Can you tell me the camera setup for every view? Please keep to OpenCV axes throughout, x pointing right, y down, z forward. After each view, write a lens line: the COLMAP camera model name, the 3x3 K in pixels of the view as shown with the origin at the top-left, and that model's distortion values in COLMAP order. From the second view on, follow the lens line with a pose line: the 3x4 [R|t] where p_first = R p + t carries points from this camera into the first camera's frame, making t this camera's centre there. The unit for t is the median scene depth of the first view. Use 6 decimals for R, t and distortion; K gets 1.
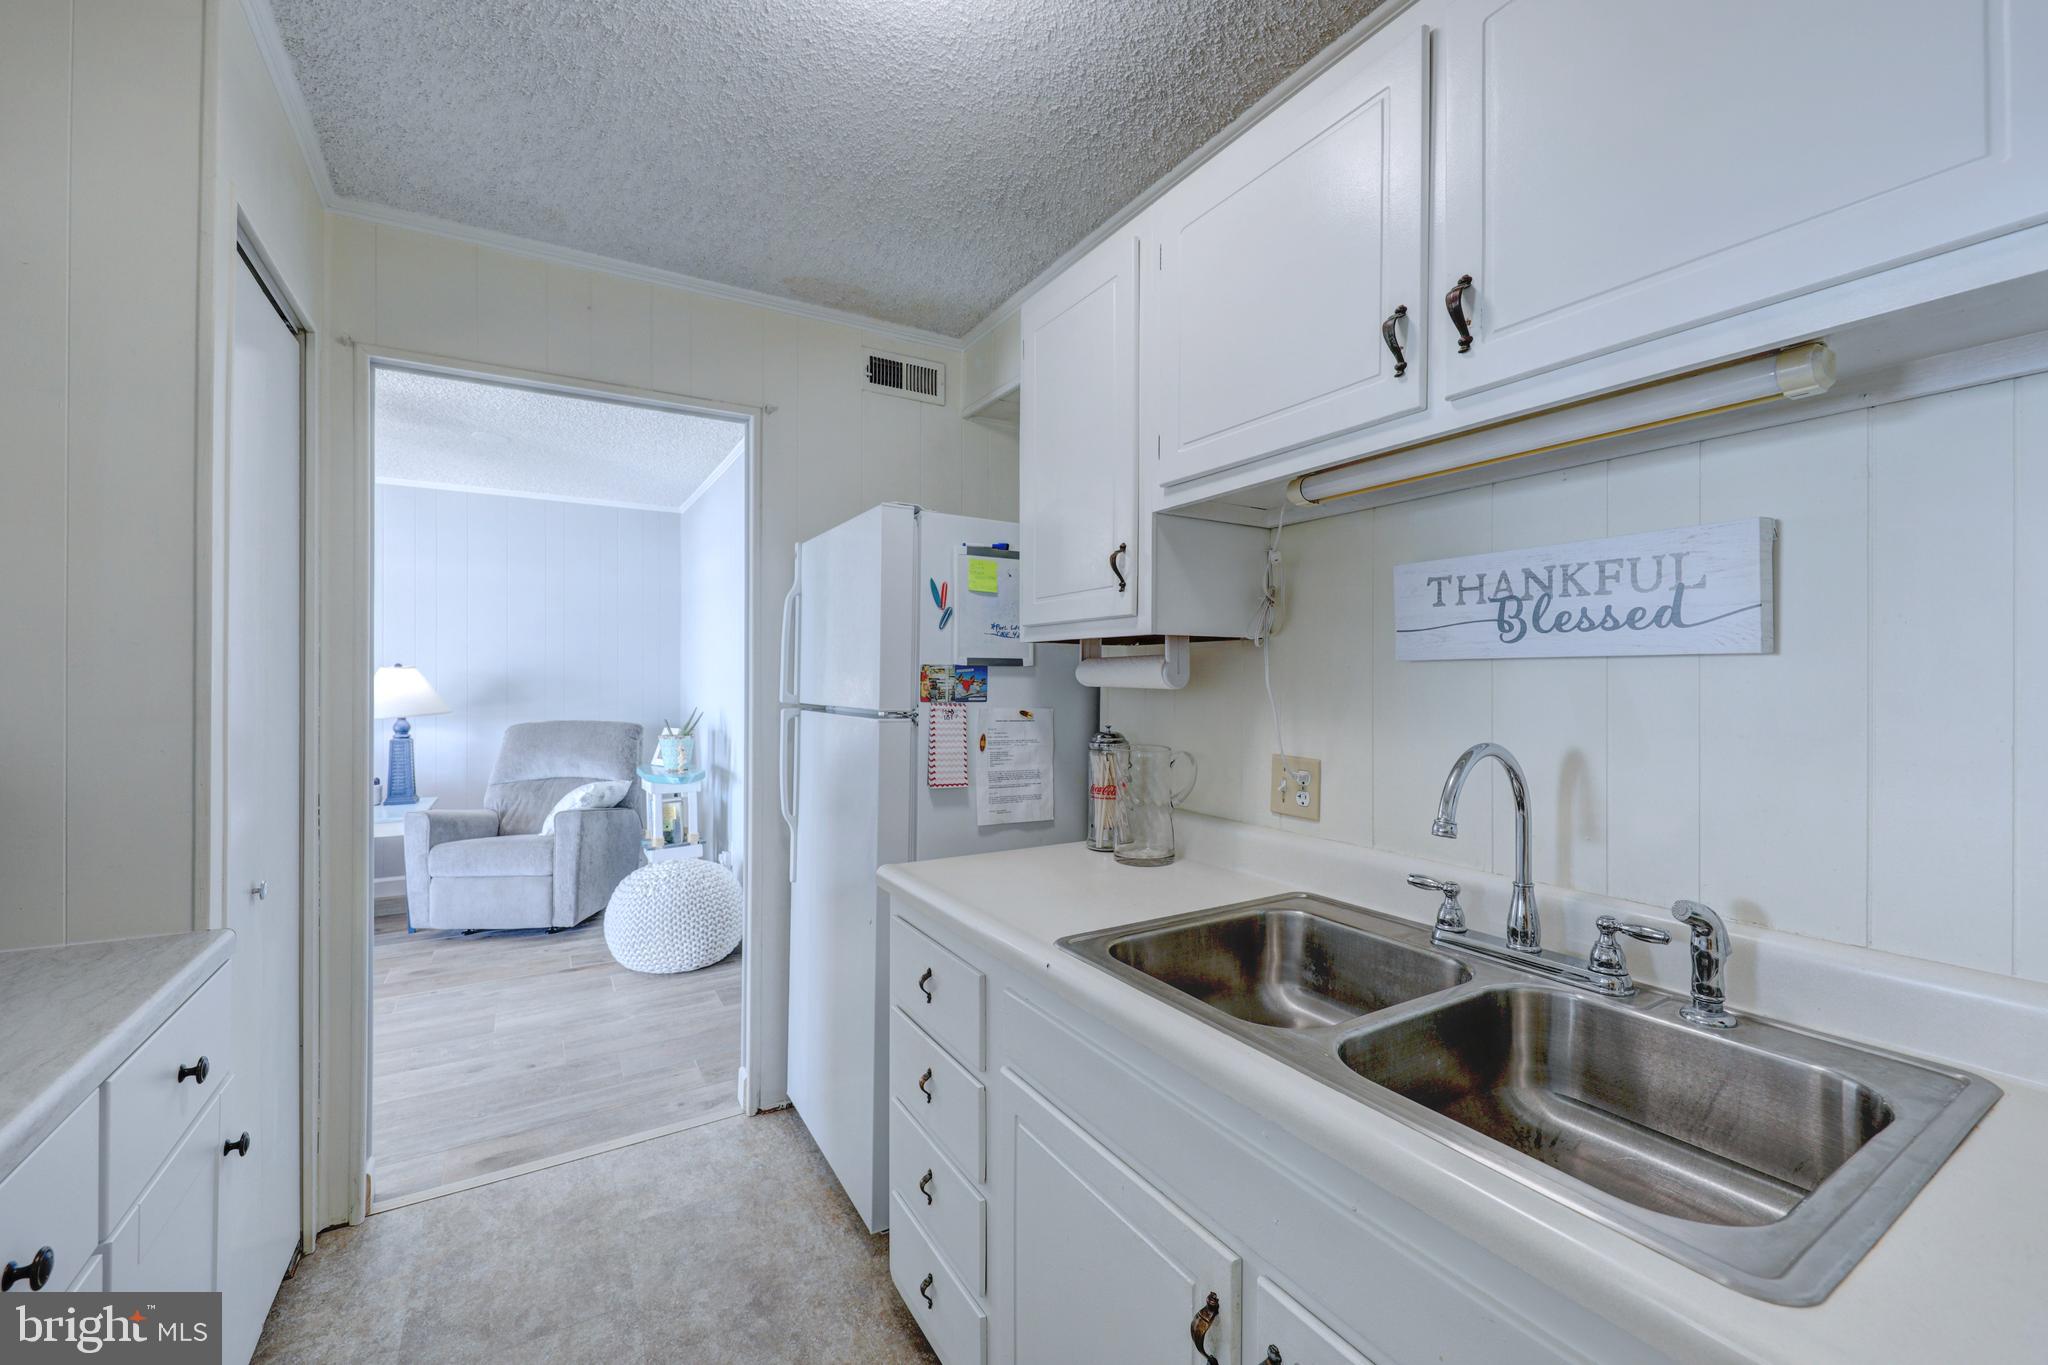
lens RADIAL K [[827.8, 0, 1018.8], [0, 827.8, 682.5], [0, 0, 1]] dist [0.000058, -0.003336]
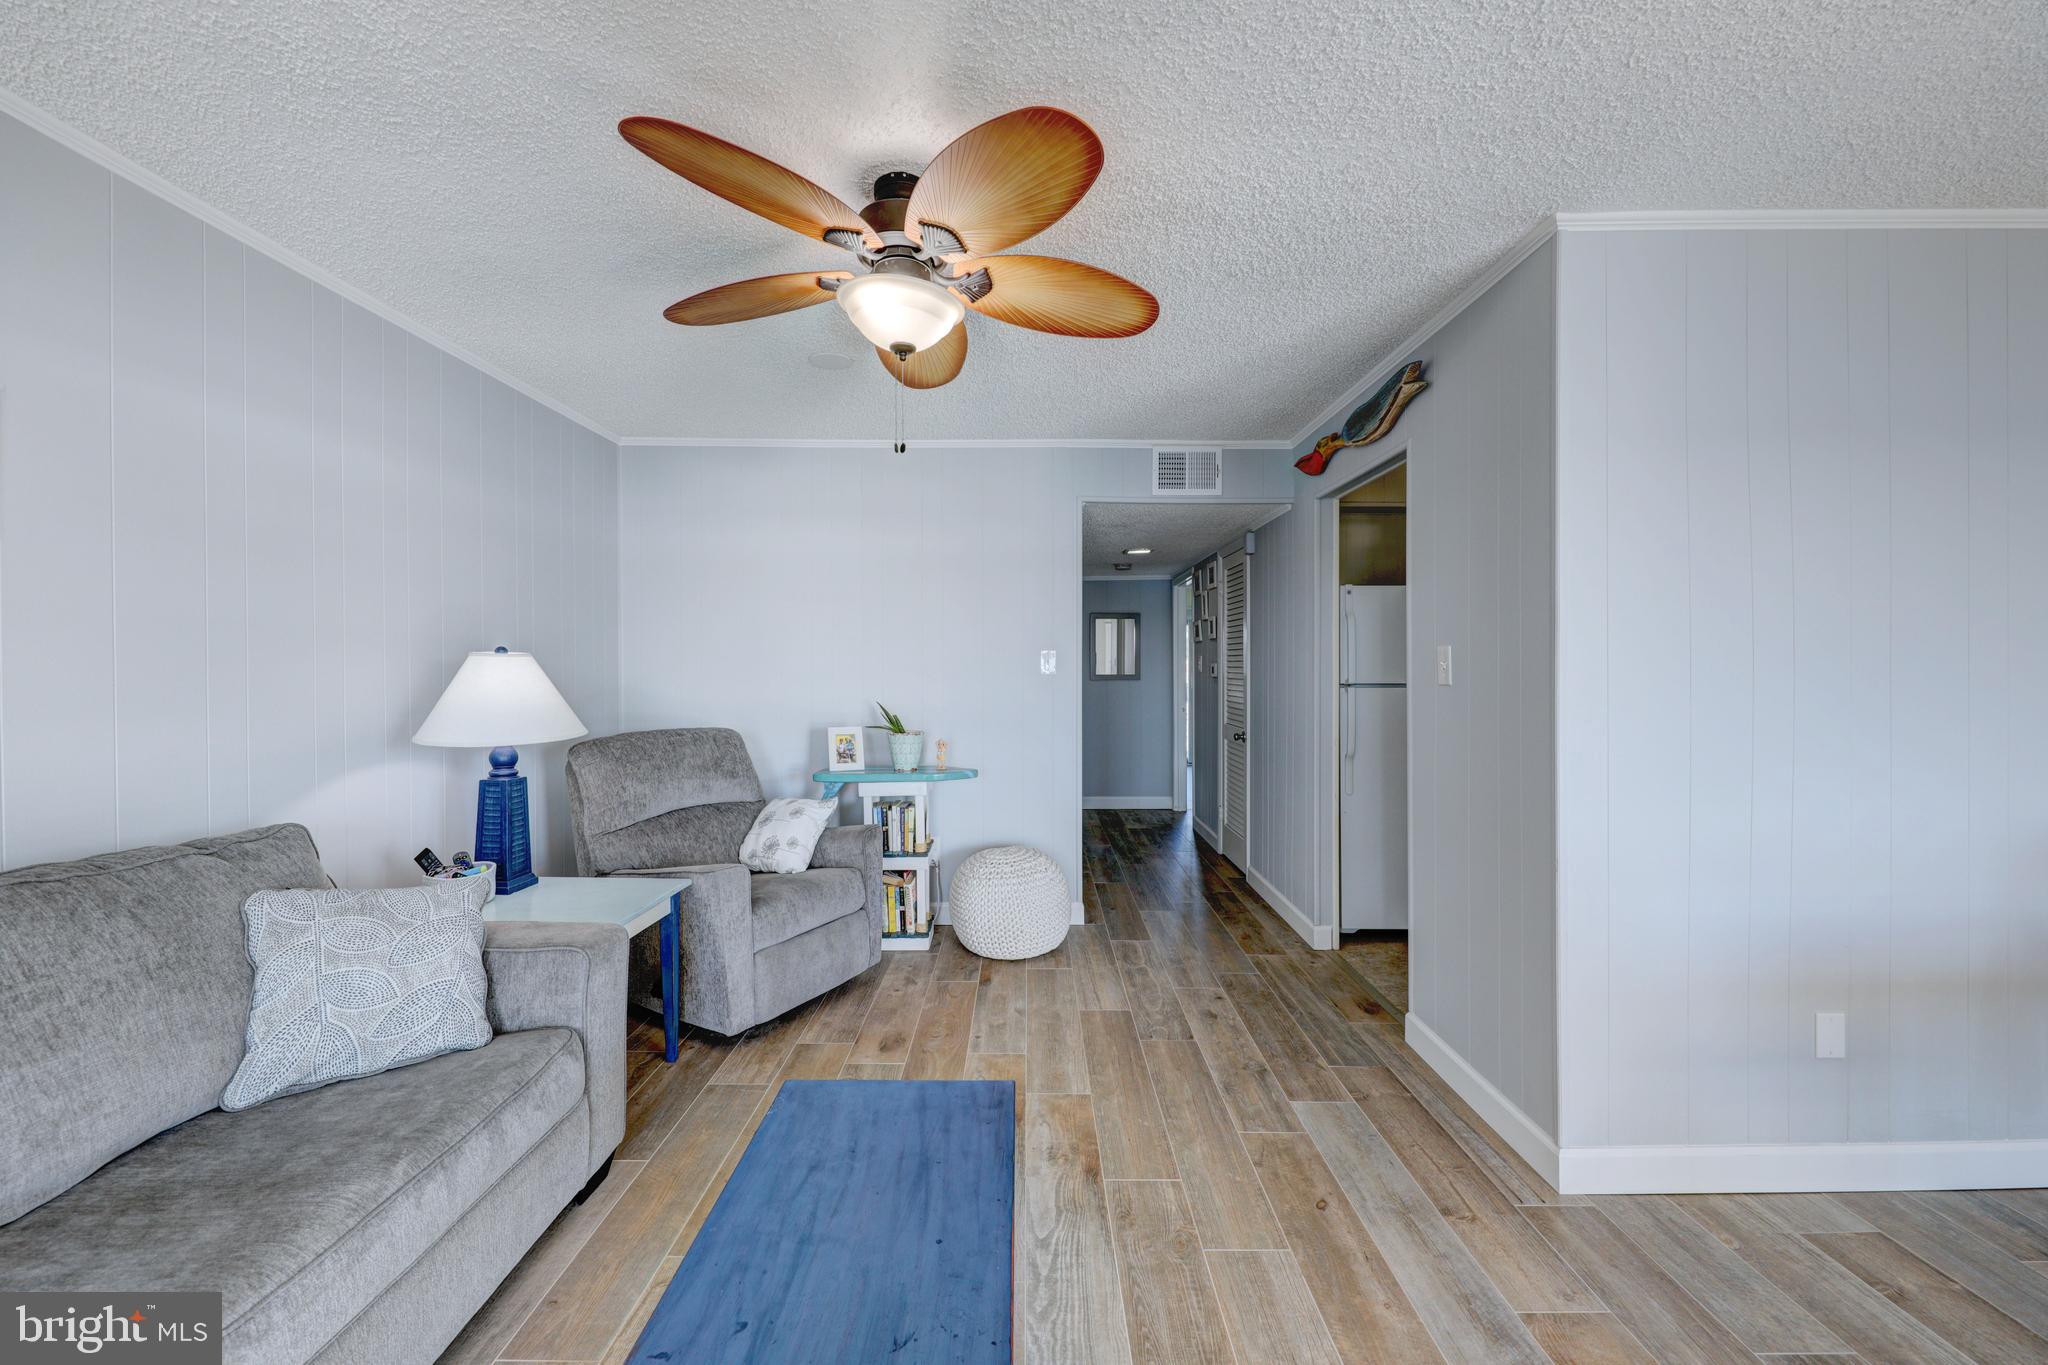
lens RADIAL K [[827.8, 0, 1031.4], [0, 827.8, 675.7], [0, 0, 1]] dist [0.000058, -0.003336]
pose [[0.492109, -0.008060, 0.870496, -1.331467], [0.009652, 0.999946, 0.003802, 0.001057], [-0.870480, 0.006531, 0.492160, 0.499713]]
